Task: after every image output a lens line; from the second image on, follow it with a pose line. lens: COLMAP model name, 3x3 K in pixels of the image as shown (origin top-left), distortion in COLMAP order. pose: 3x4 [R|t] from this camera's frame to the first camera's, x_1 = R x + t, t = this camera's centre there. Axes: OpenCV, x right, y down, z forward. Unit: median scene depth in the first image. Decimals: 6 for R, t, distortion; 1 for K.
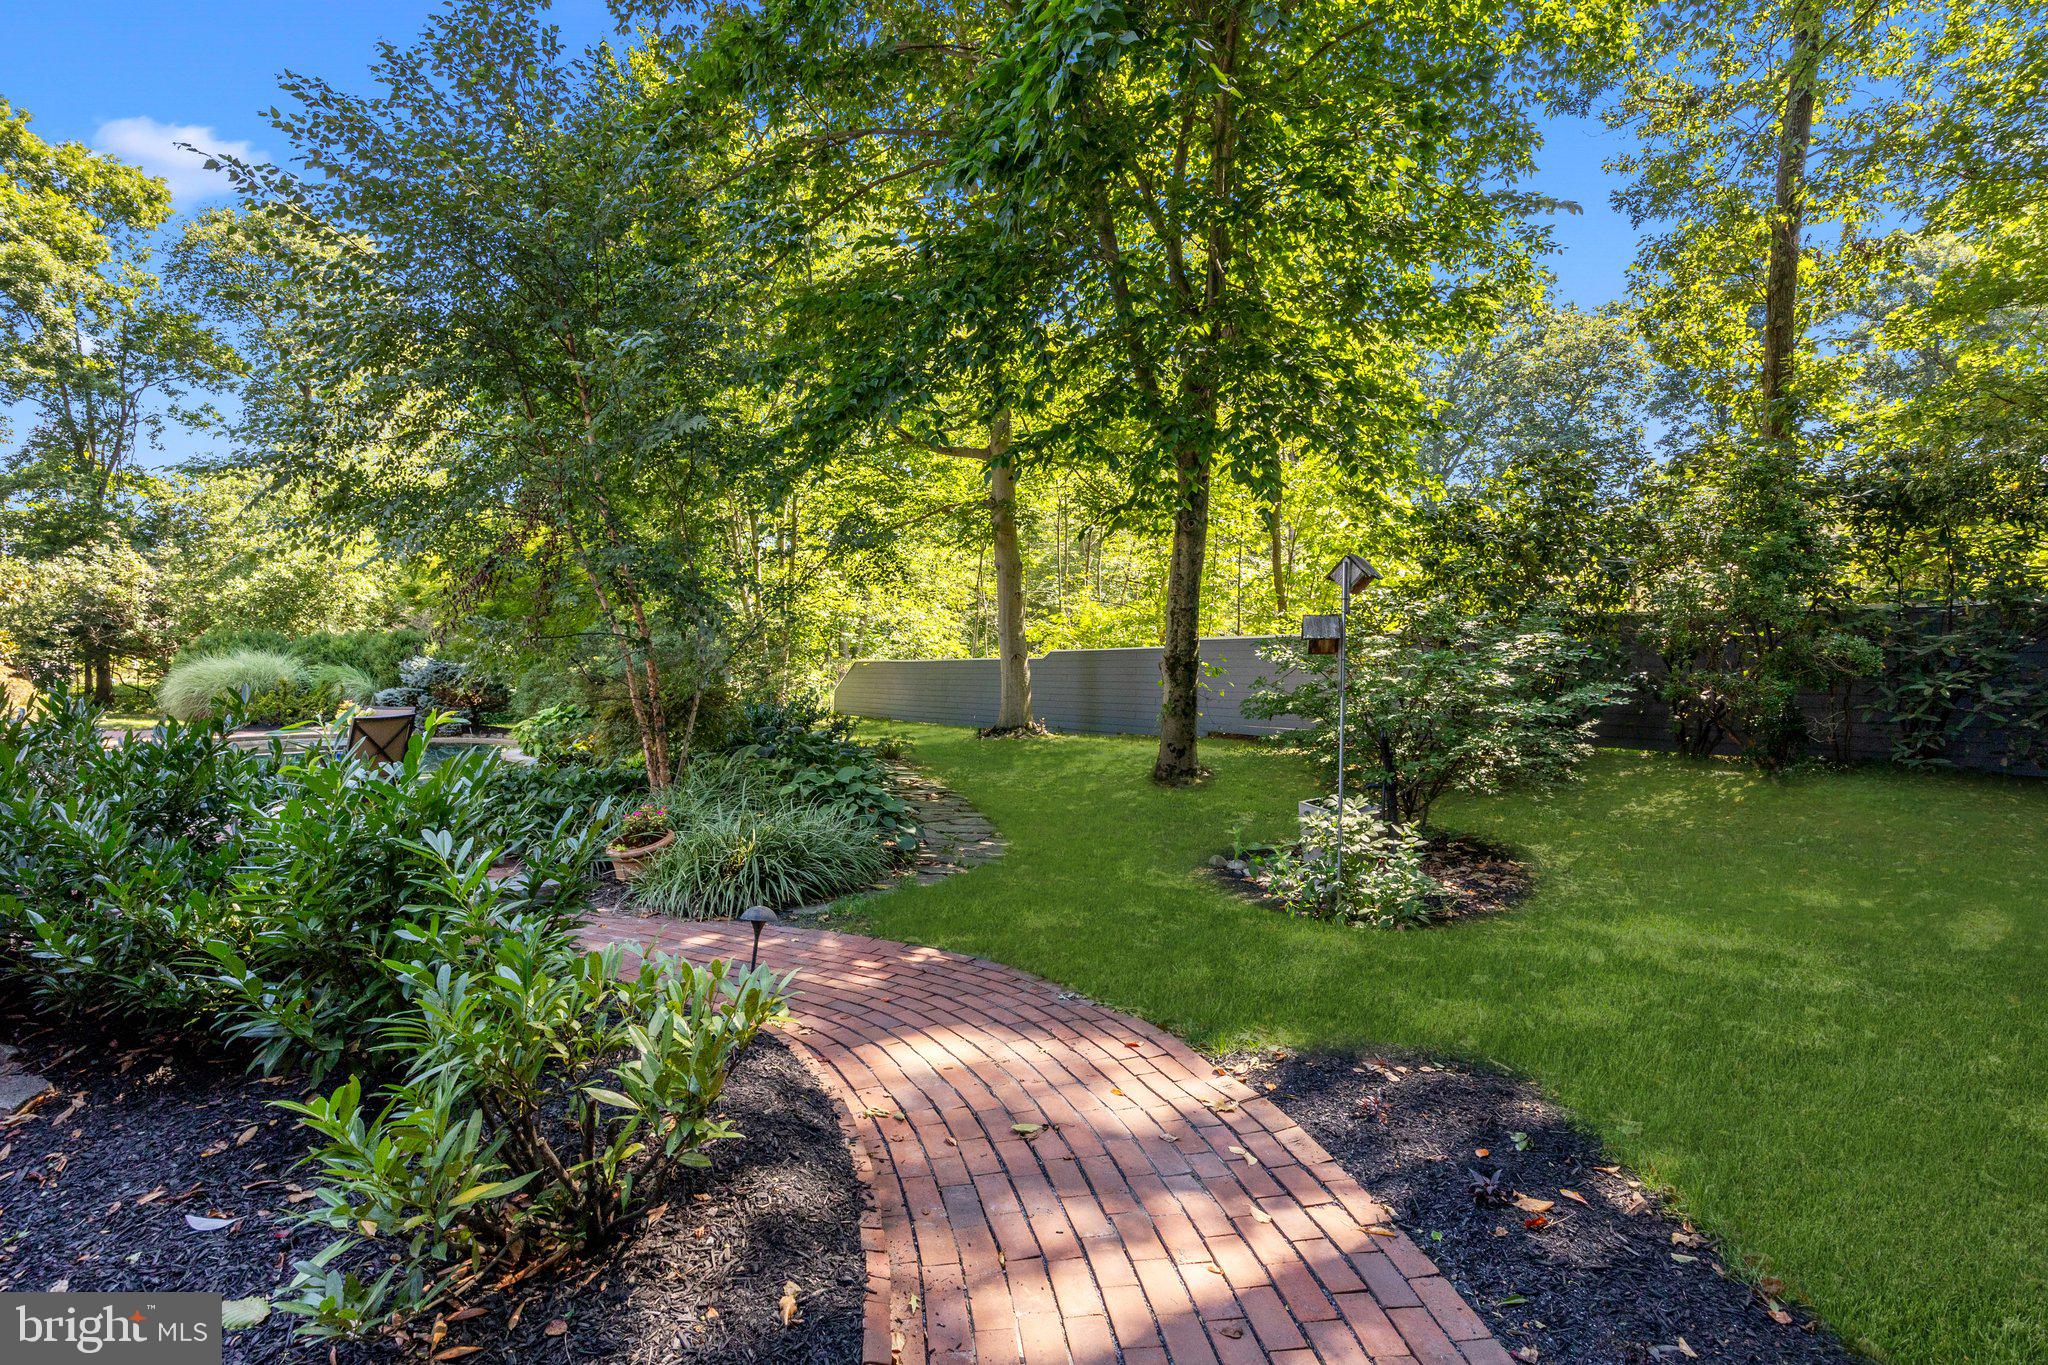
lens RADIAL K [[961.5, 0, 1024.0], [0, 961.5, 682.5], [0, 0, 1]] dist [-0.013415, -0.000085]
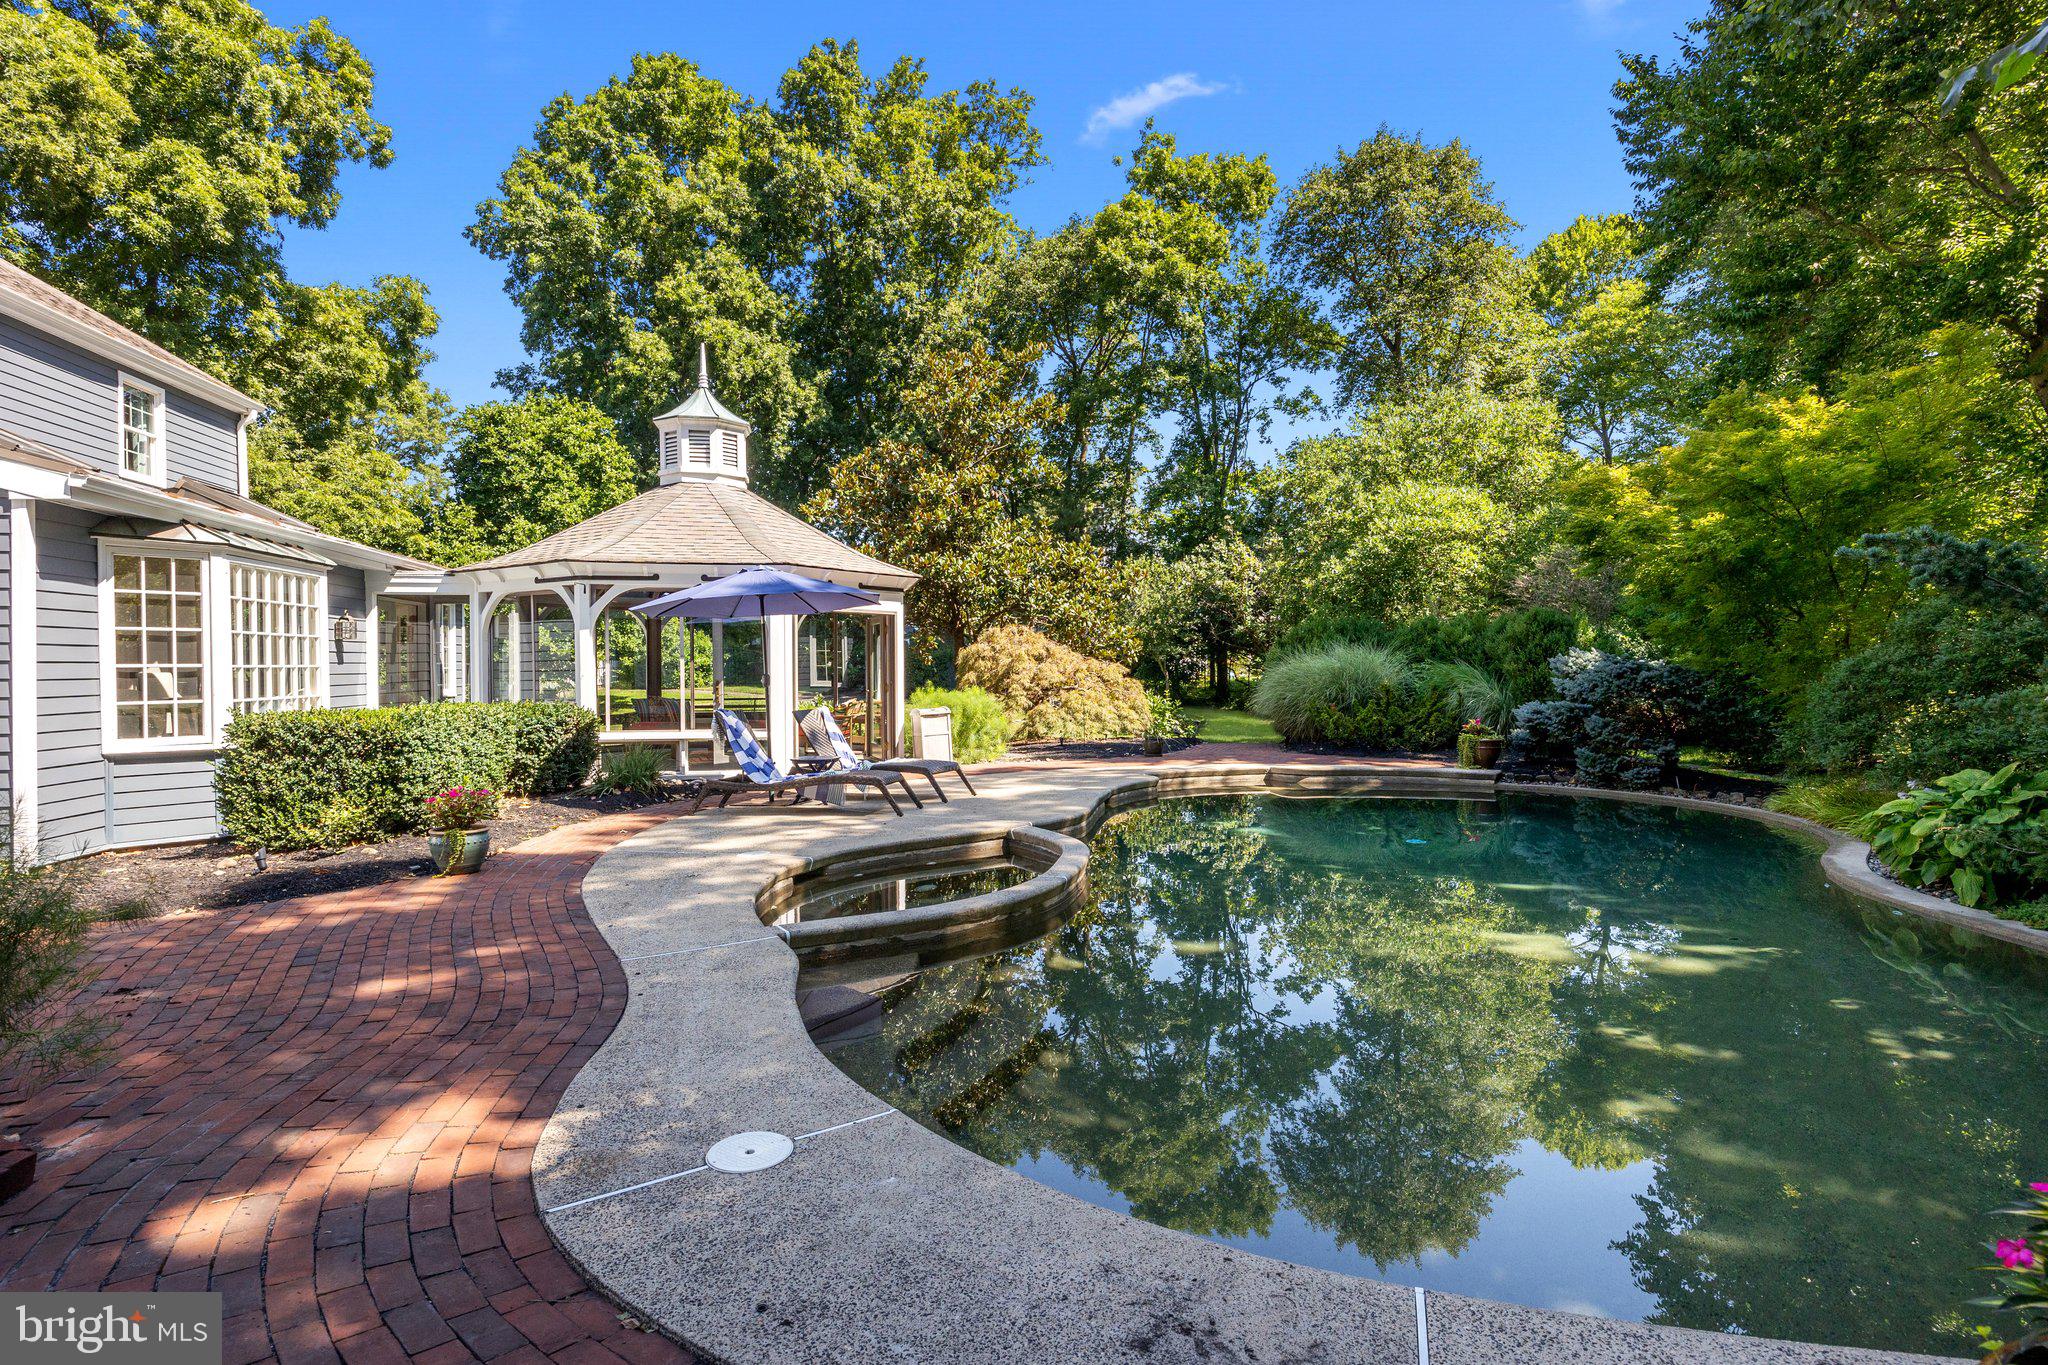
lens RADIAL K [[1112.6, 0, 1018.3], [0, 1112.6, 681.7], [0, 0, 1]] dist [-0.000271, 0.001528]
pose [[0.572547, 0.013237, -0.819765, -0.128490], [-0.011183, 0.999903, 0.008336, -0.004196], [0.819795, 0.004395, 0.572640, 0.152303]]
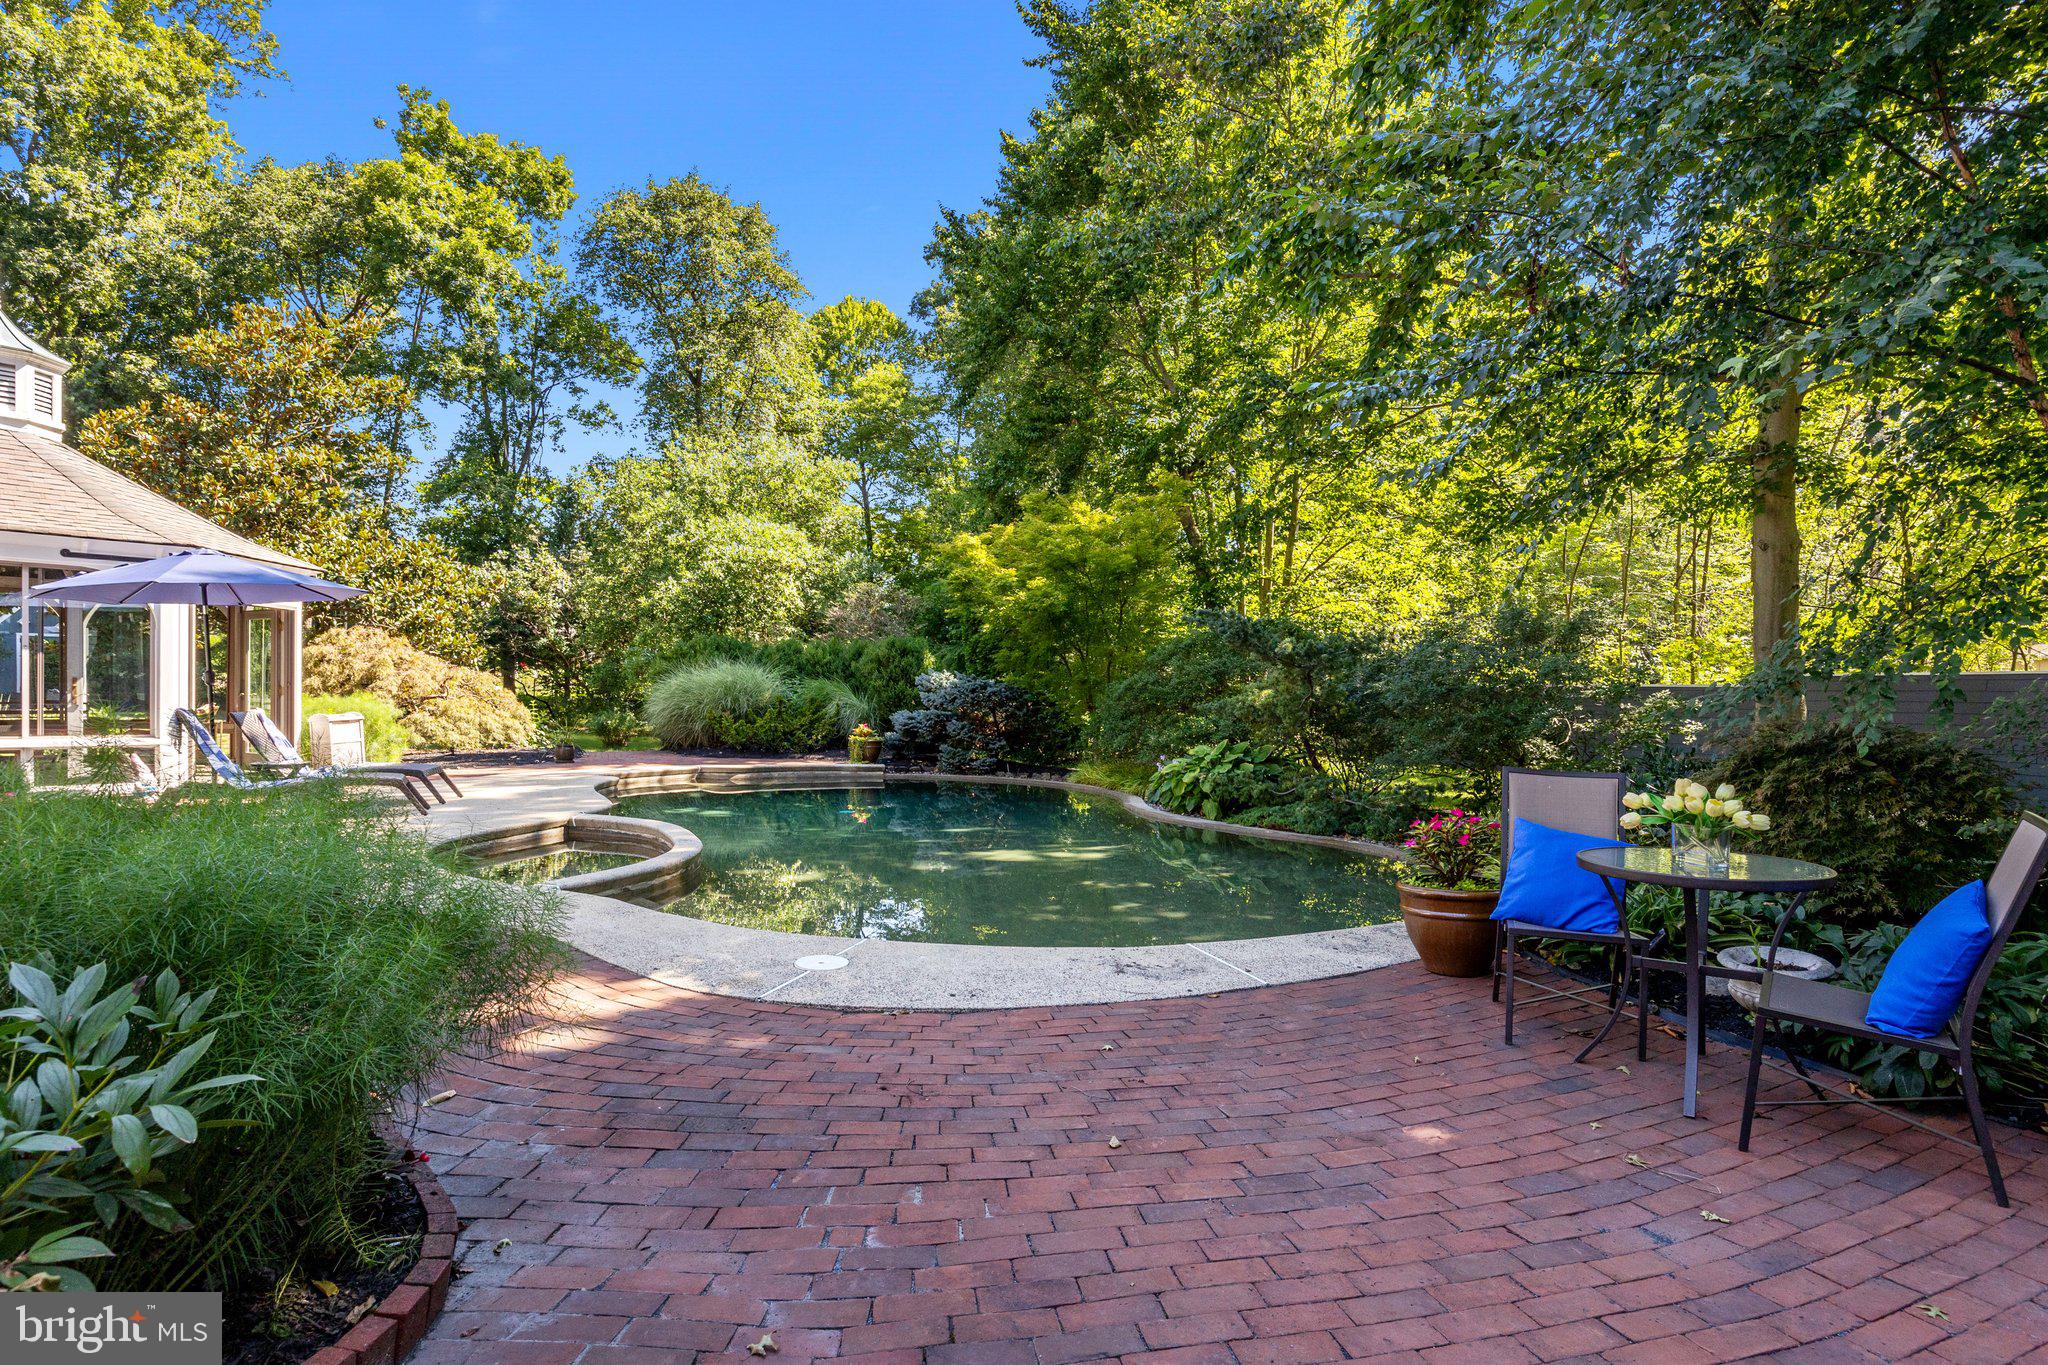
lens RADIAL K [[1104.8, 0, 1034.3], [0, 1104.8, 711.1], [0, 0, 1]] dist [0.015027, 0.002207]
pose [[0.957119, 0.025841, -0.288541, -0.143629], [-0.025363, 0.999664, 0.005395, -0.000213], [0.288583, 0.002155, 0.957452, 0.074012]]
